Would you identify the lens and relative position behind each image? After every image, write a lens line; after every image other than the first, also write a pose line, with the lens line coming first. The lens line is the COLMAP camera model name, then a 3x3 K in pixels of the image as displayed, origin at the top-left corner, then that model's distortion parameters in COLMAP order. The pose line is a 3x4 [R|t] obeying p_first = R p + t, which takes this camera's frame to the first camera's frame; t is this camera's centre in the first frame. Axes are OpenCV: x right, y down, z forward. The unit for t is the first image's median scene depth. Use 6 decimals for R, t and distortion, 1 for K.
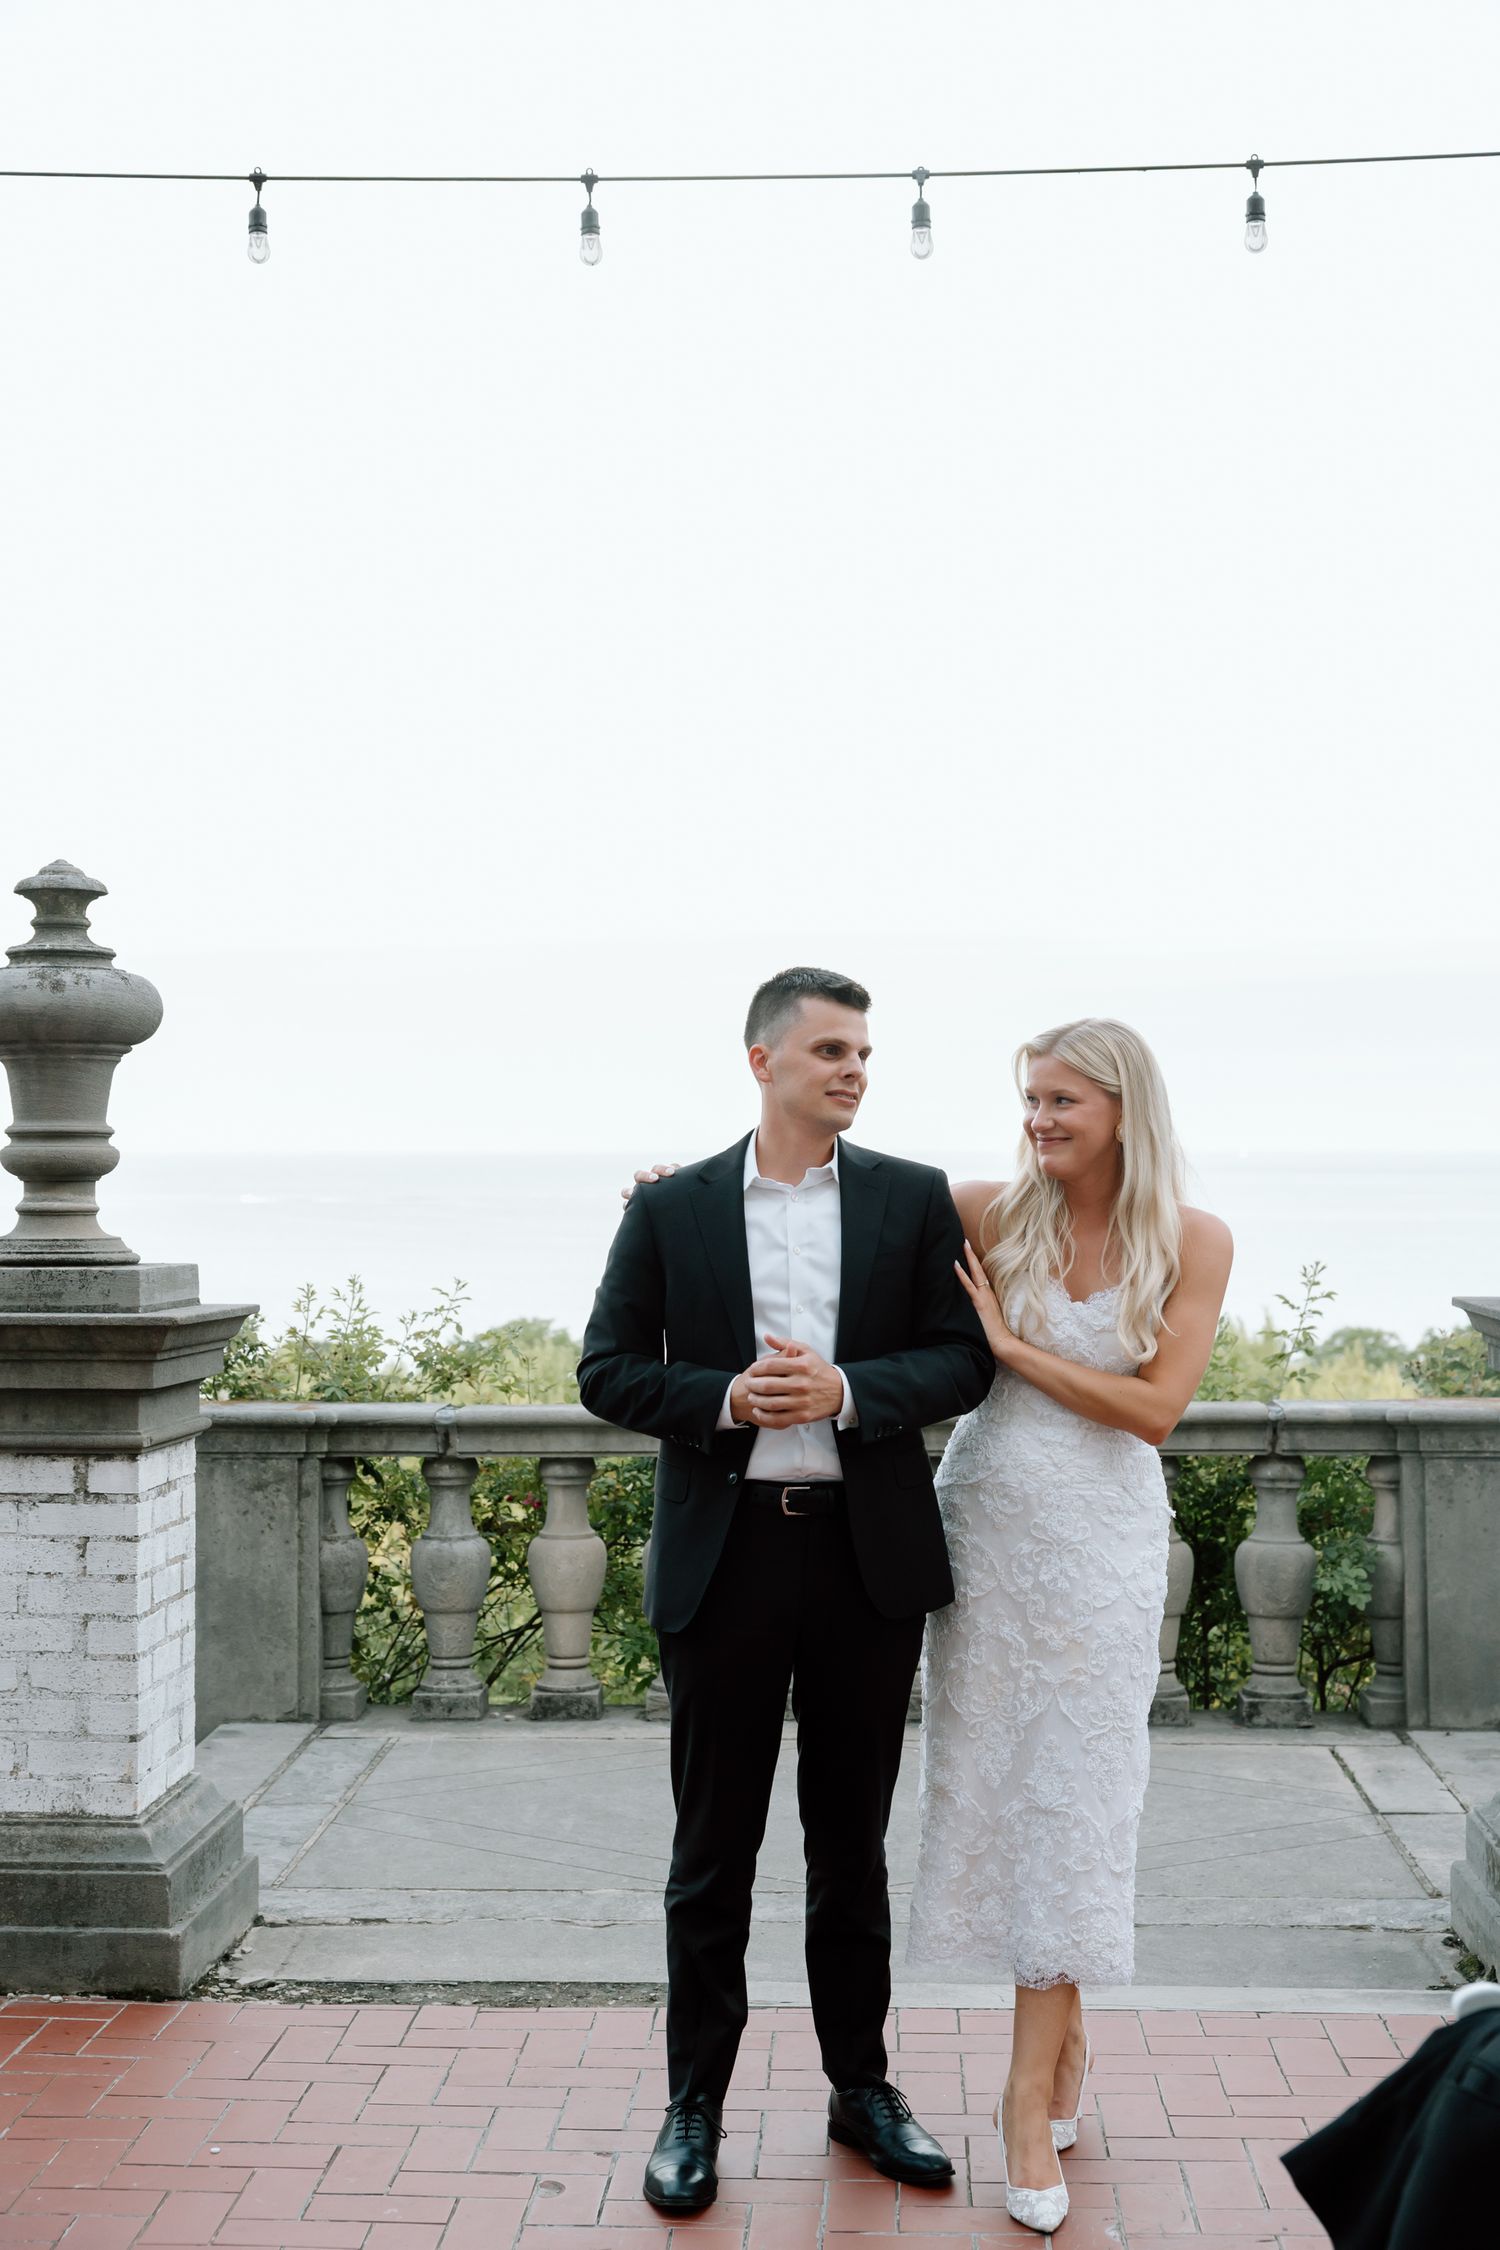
lens RADIAL K [[3191.1, 0, 753.0], [0, 3191.1, 1145.5], [0, 0, 1]] dist [-0.008454, 0.000000]
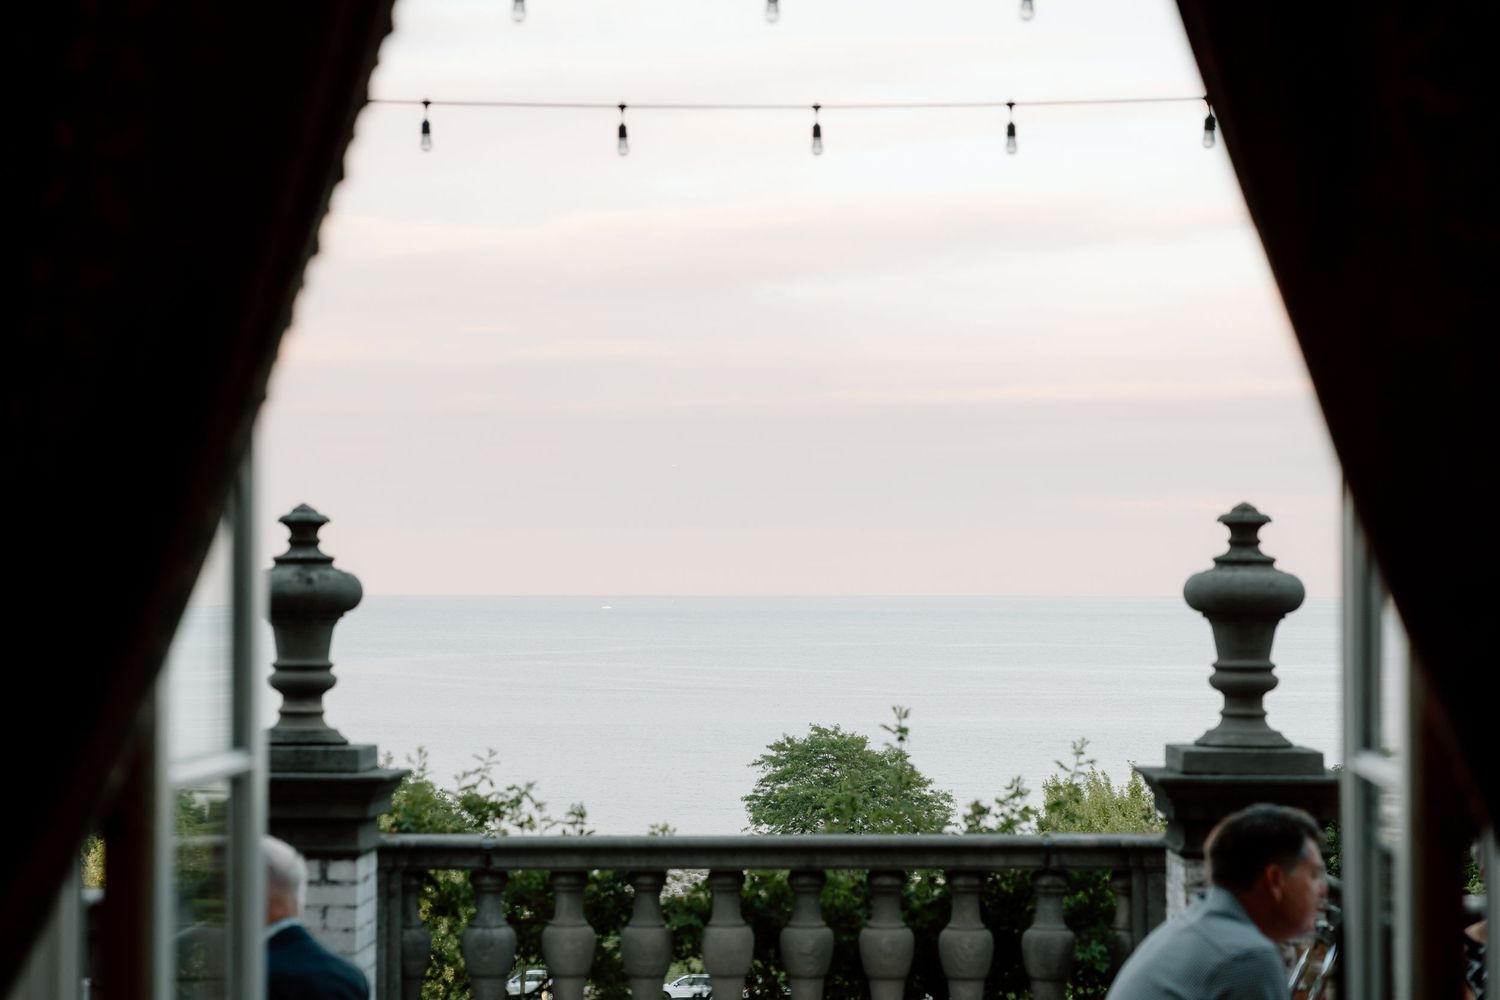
lens RADIAL K [[3005.6, 0, 736.0], [0, 3005.6, 497.1], [0, 0, 1]] dist [0.038021, 0.000000]
pose [[0.999445, 0.005256, 0.032888, -0.033922], [-0.004009, 0.999275, -0.037862, -0.027242], [-0.033063, 0.037709, 0.998742, -0.477381]]
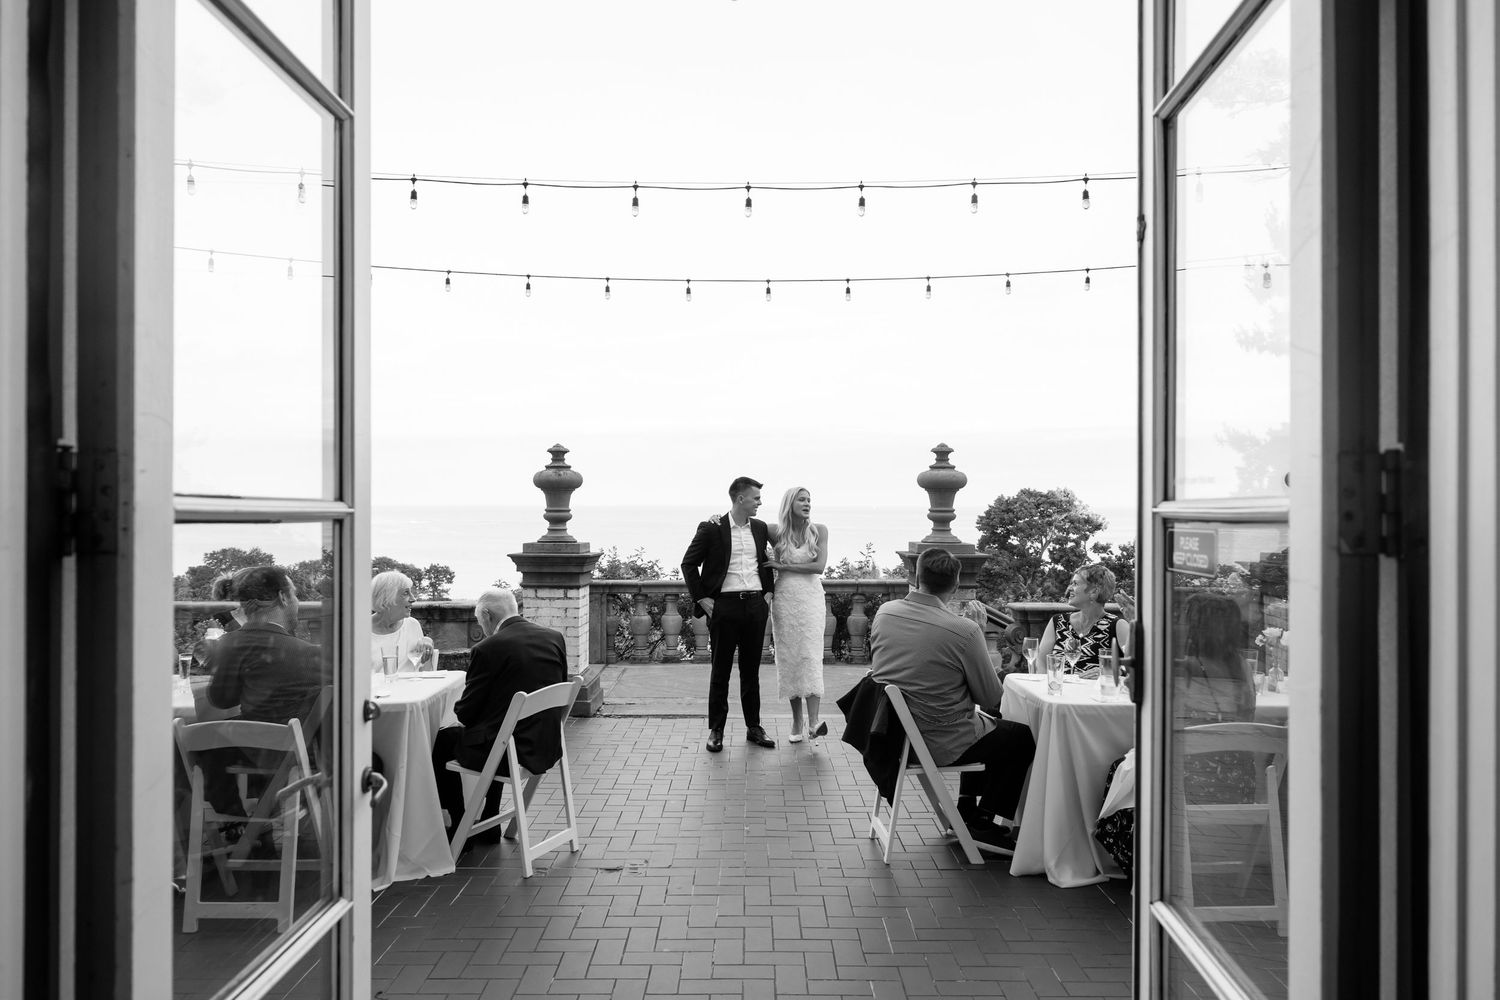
lens RADIAL K [[1031.5, 0, 762.3], [0, 1031.5, 494.7], [0, 0, 1]] dist [0.003497, 0.000100]
pose [[0.998580, 0.005295, 0.053010, -0.020238], [-0.004745, 0.999934, -0.010488, -0.009168], [-0.053062, 0.010222, 0.998539, -0.275511]]
